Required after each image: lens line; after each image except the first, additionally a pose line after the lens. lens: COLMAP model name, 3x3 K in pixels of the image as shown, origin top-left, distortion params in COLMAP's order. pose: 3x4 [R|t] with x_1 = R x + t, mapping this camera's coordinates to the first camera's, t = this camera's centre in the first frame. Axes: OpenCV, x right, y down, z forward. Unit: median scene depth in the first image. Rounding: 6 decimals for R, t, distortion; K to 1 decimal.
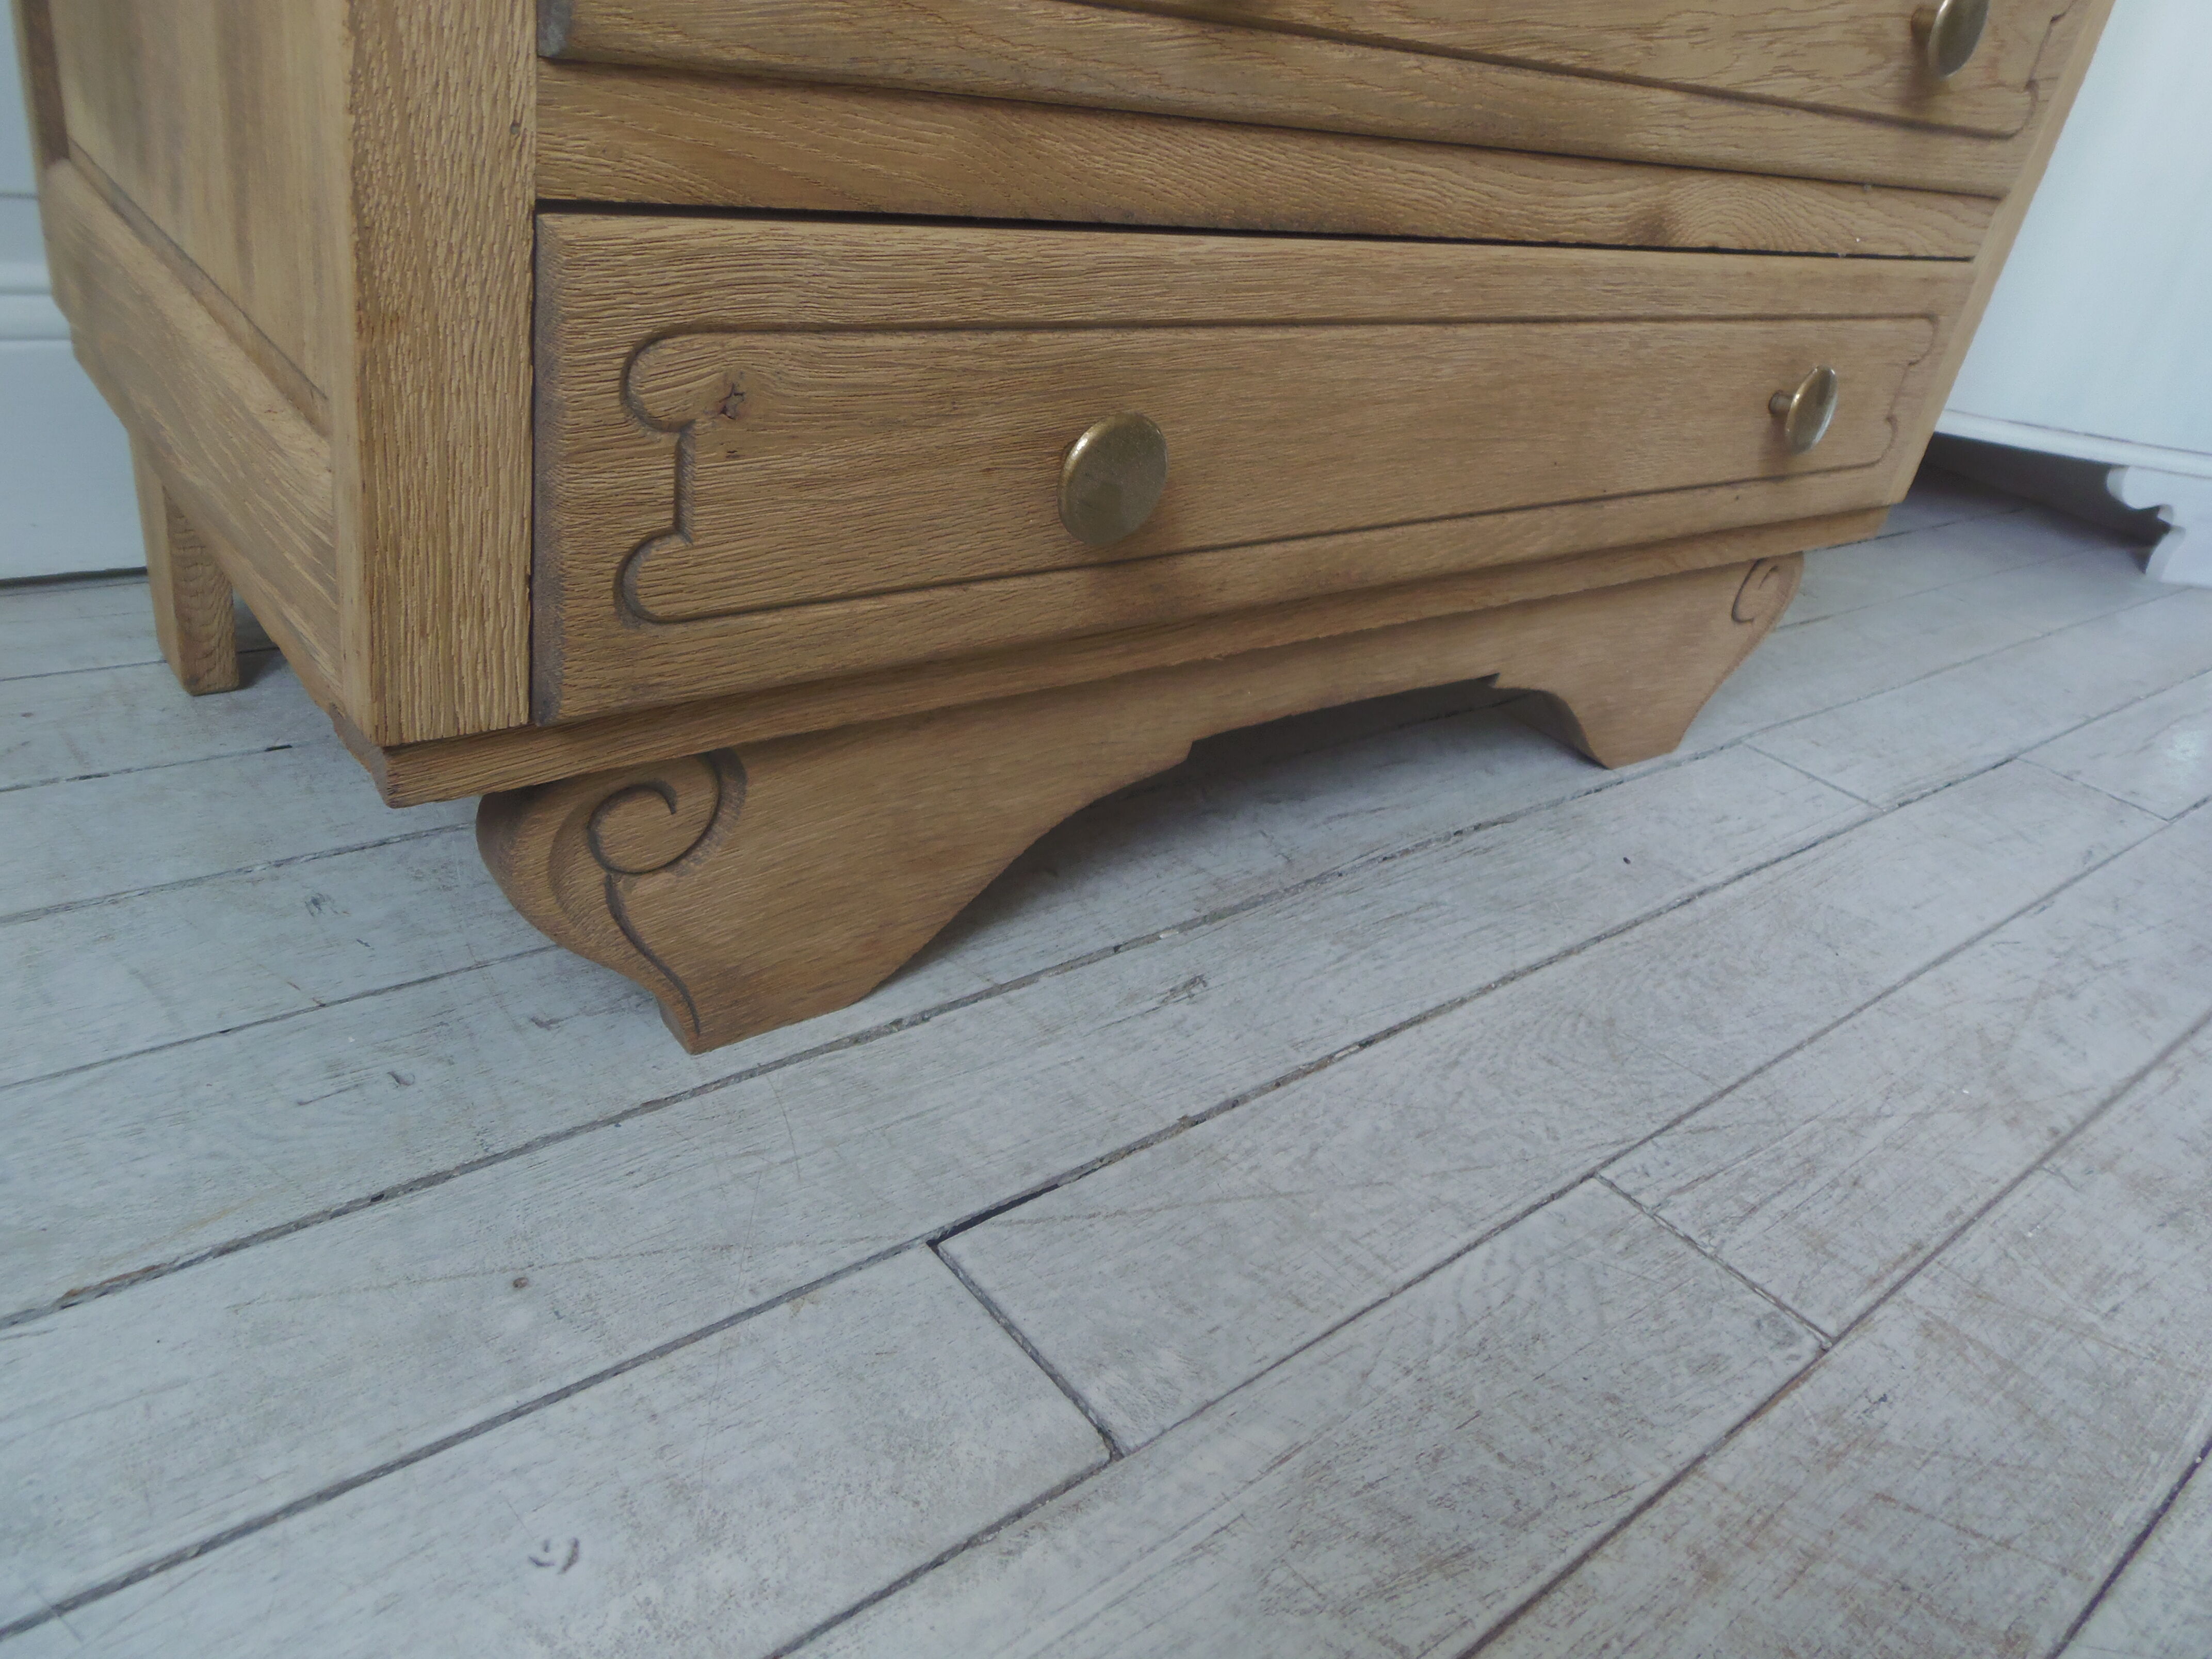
lens RADIAL K [[1607.7, 0, 1110.8], [0, 1607.7, 791.4], [0, 0, 1]] dist [-0.012263, -0.003423]
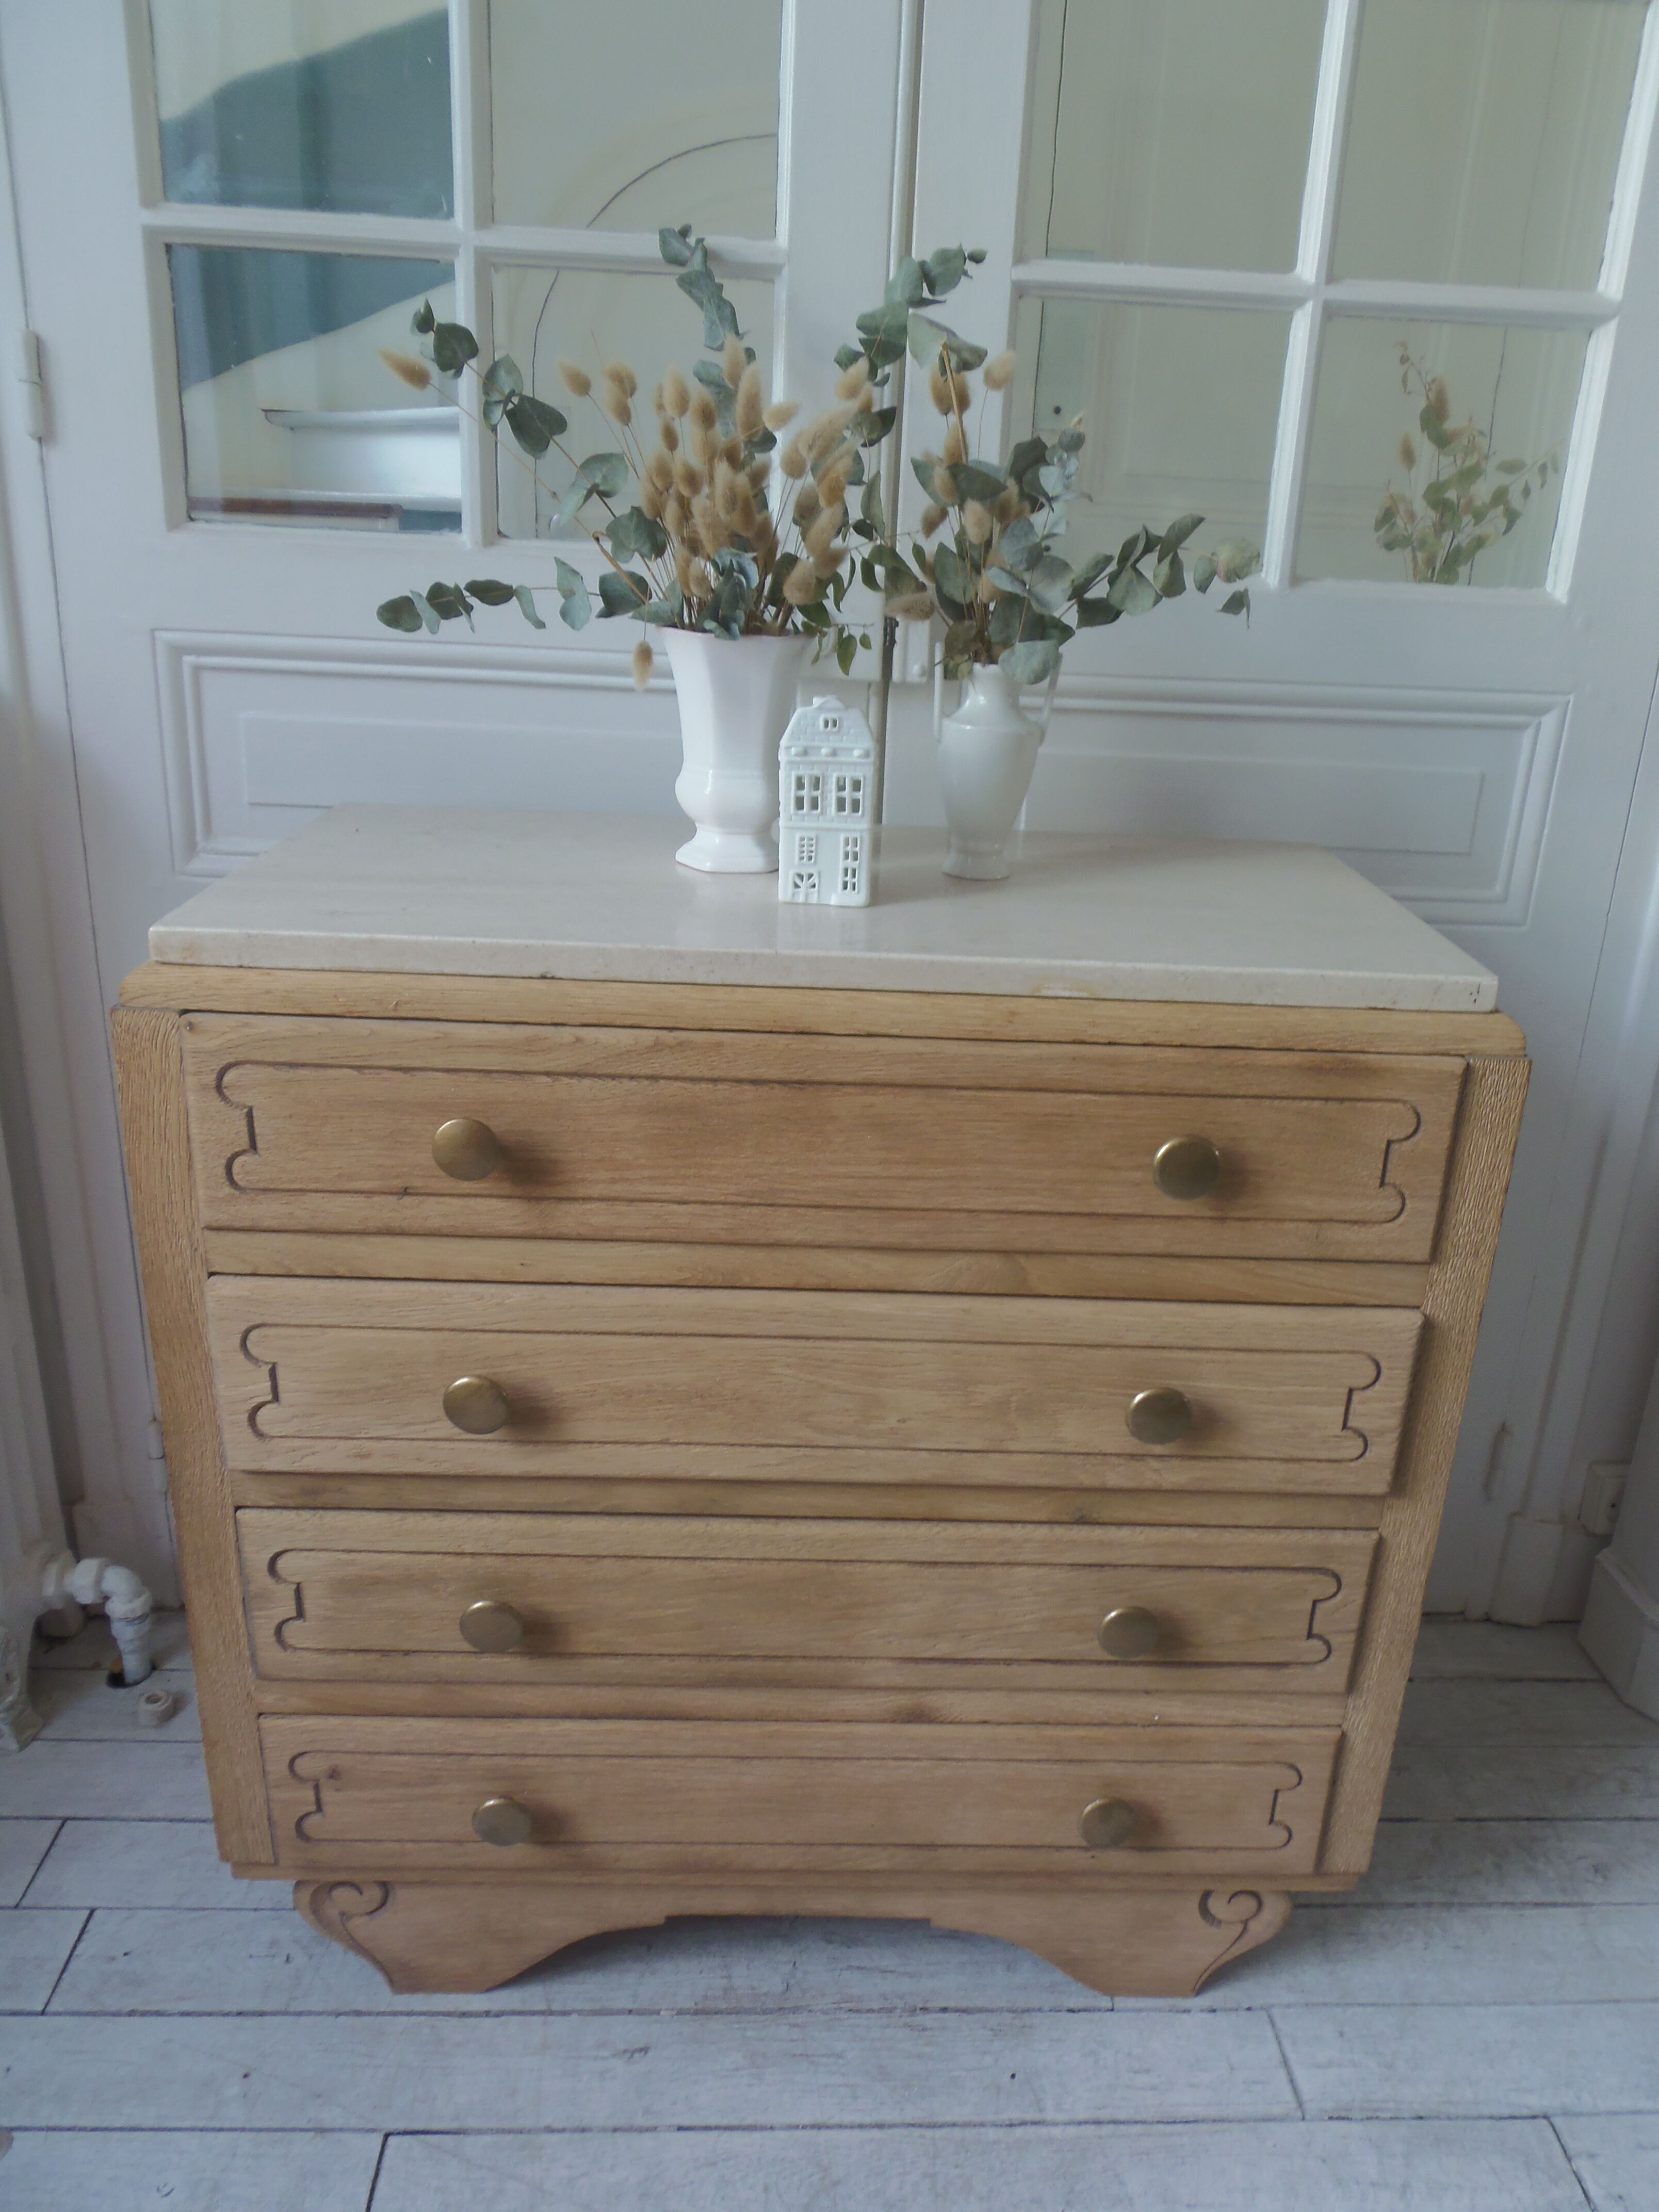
lens RADIAL K [[1607.7, 0, 855.4], [0, 1607.7, 1101.6], [0, 0, 1]] dist [-0.012263, -0.003423]
pose [[0.790393, 0.078335, -0.607571, 1.589051], [-0.206293, 0.967900, -0.143575, -0.898556], [0.576821, 0.238818, 0.781181, -0.684834]]
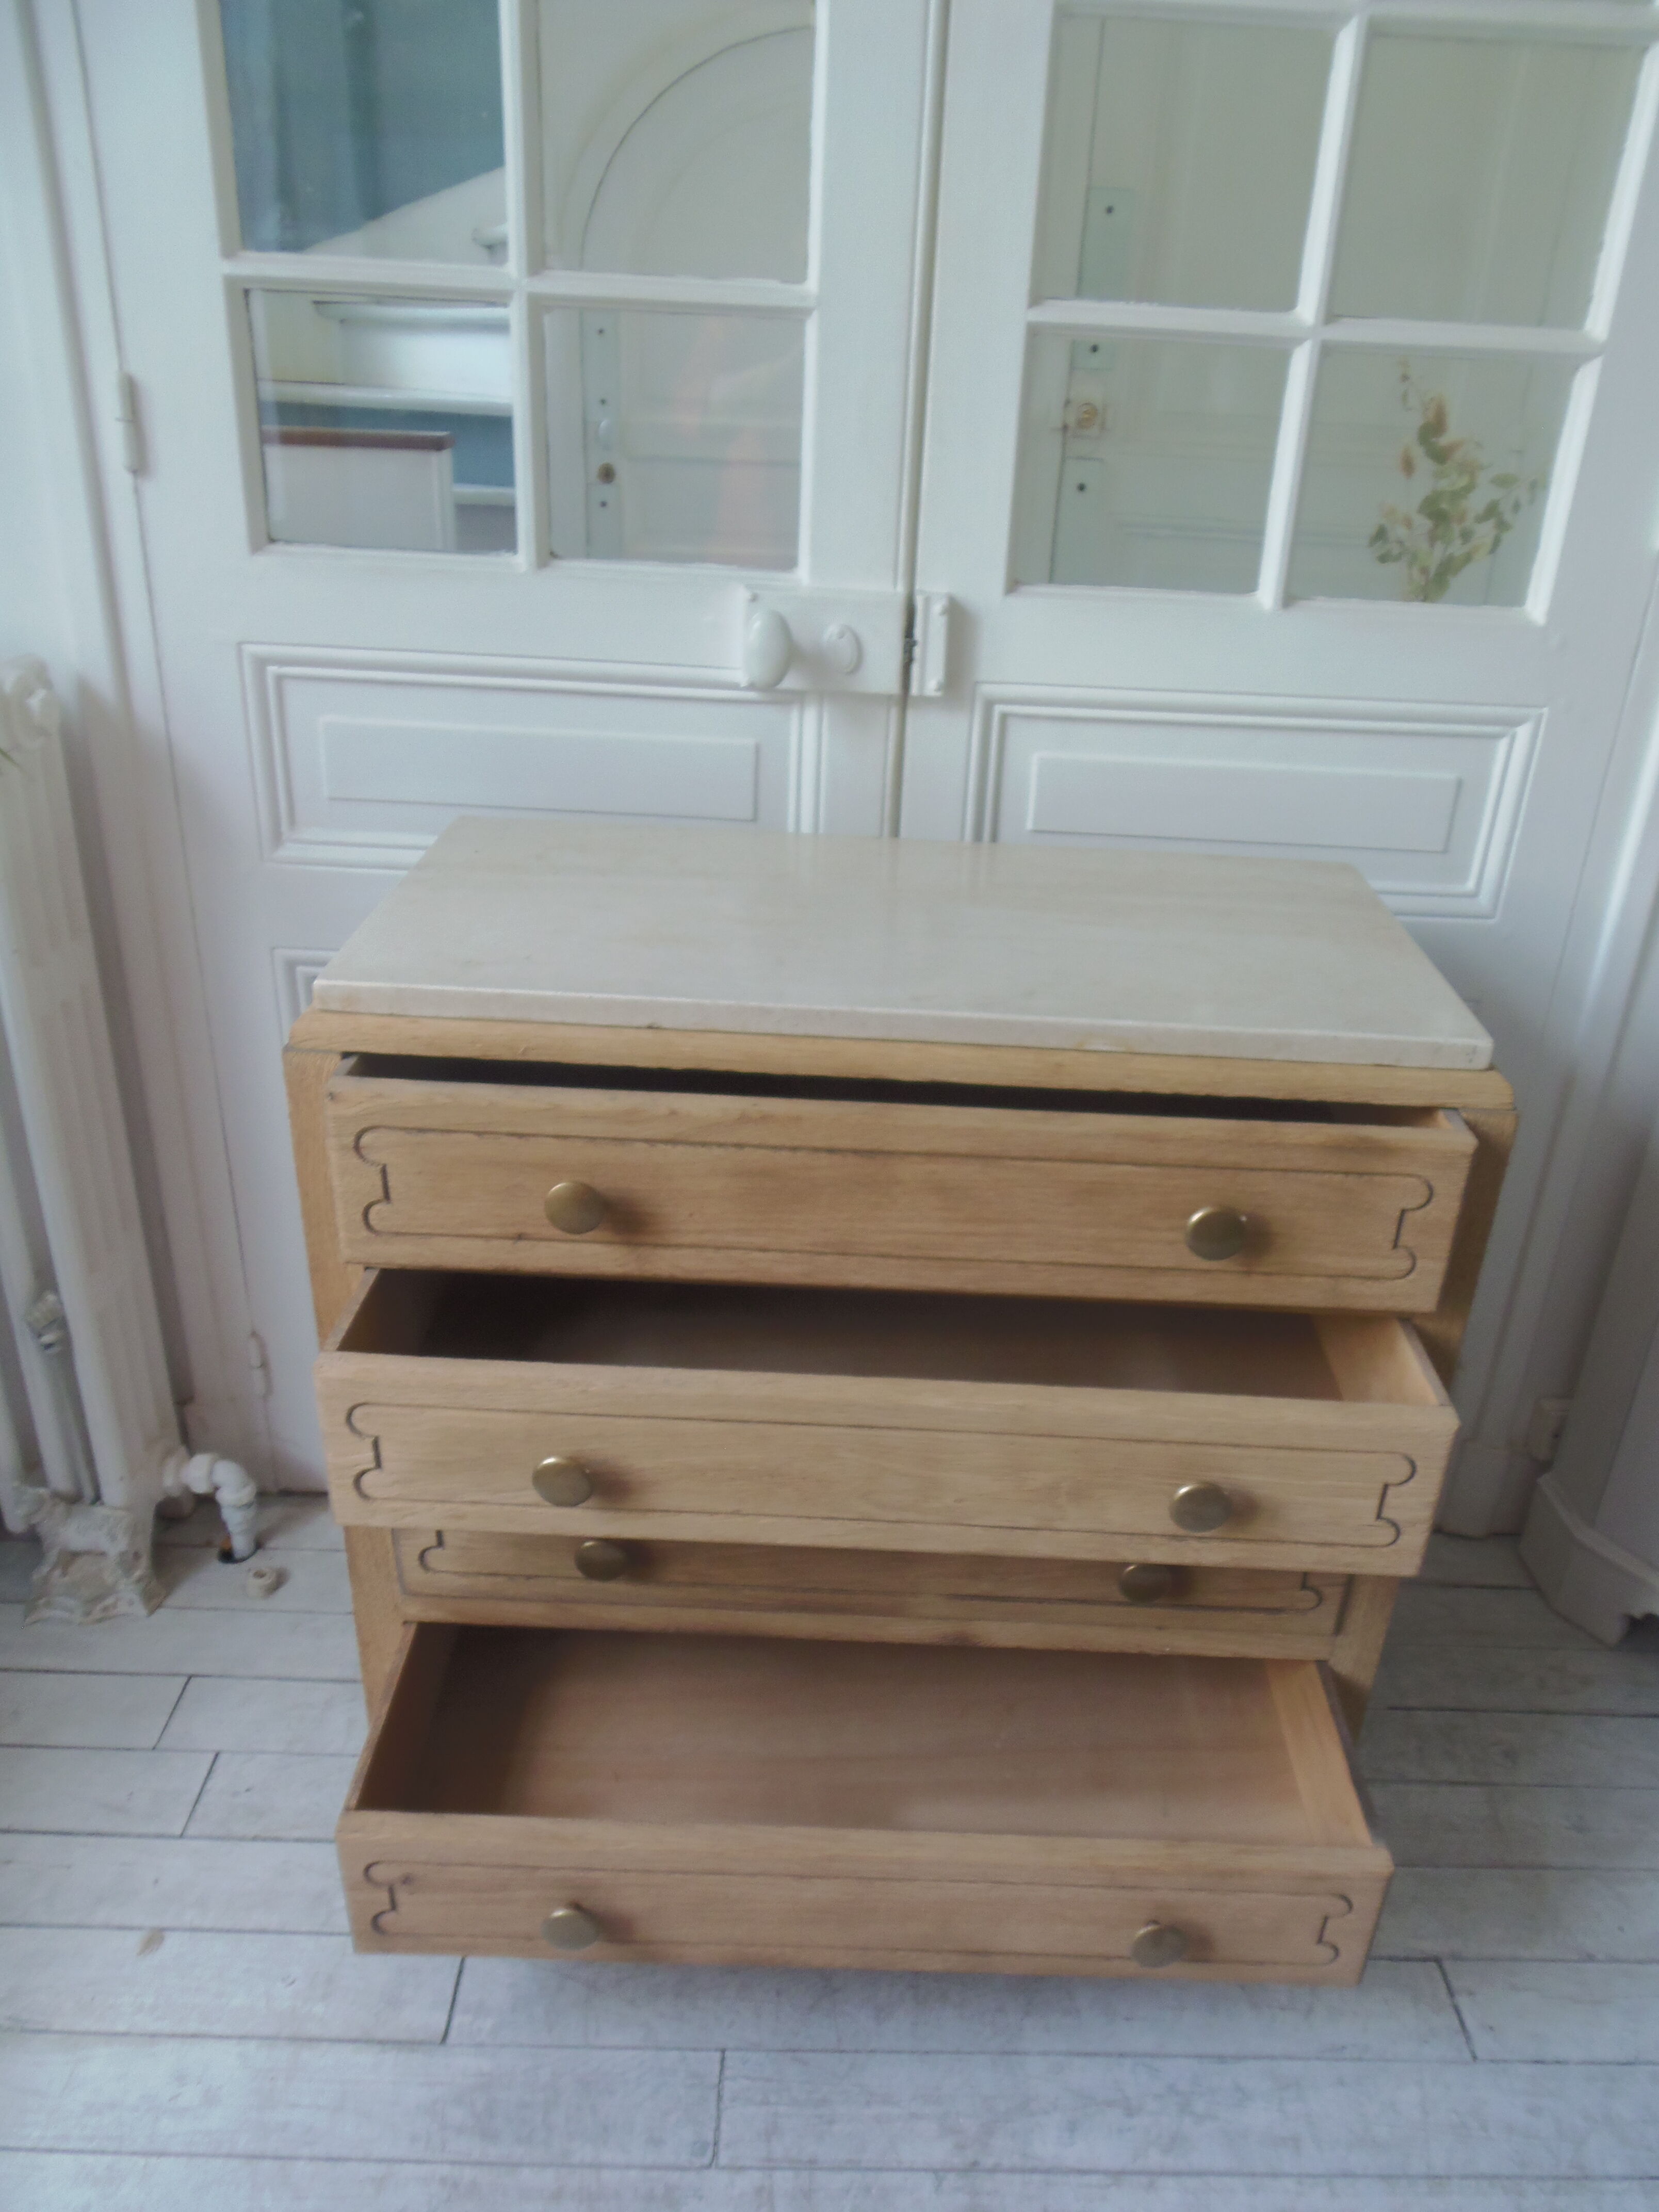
lens RADIAL K [[1607.7, 0, 852.4], [0, 1607.7, 1116.1], [0, 0, 1]] dist [-0.012263, -0.003423]
pose [[0.763958, 0.154374, -0.626528, 1.728985], [-0.227201, 0.973135, -0.037261, -1.091814], [0.603944, 0.170813, 0.778508, -0.955876]]
